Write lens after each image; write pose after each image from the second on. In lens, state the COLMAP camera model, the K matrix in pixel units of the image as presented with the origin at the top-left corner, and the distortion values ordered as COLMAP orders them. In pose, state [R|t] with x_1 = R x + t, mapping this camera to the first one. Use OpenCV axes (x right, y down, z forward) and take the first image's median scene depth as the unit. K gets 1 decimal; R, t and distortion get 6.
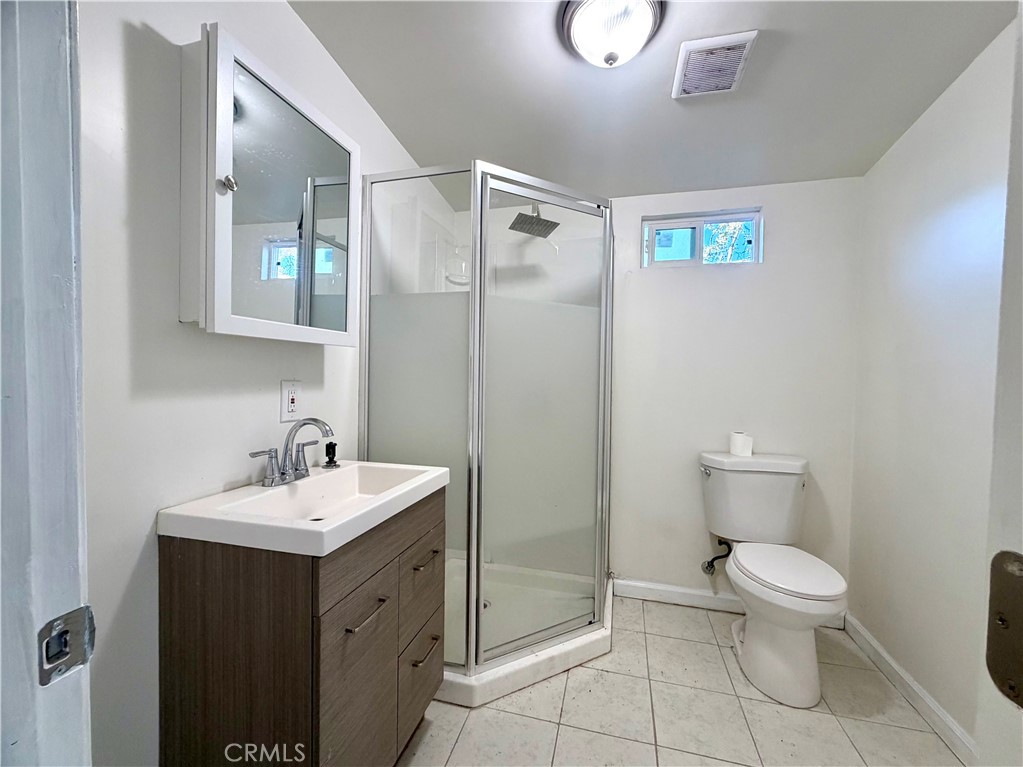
lens RADIAL K [[434.7, 0, 511.5], [0, 434.7, 383.5], [0, 0, 1]] dist [0.000295, -0.000134]
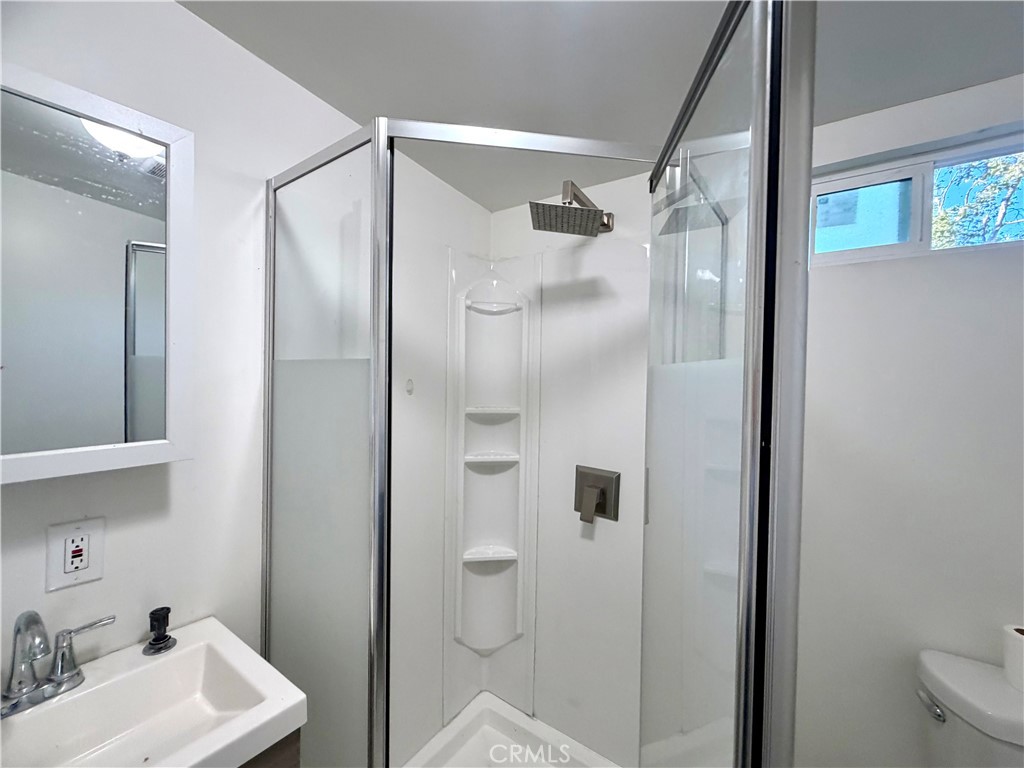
lens RADIAL K [[435.1, 0, 512.0], [0, 435.1, 384.0], [0, 0, 1]] dist [0.000295, -0.000134]
pose [[0.929695, 0.006326, -0.368275, 0.184012], [-0.005826, 0.999980, 0.002469, -0.122455], [0.368283, -0.000149, 0.929714, 0.370698]]
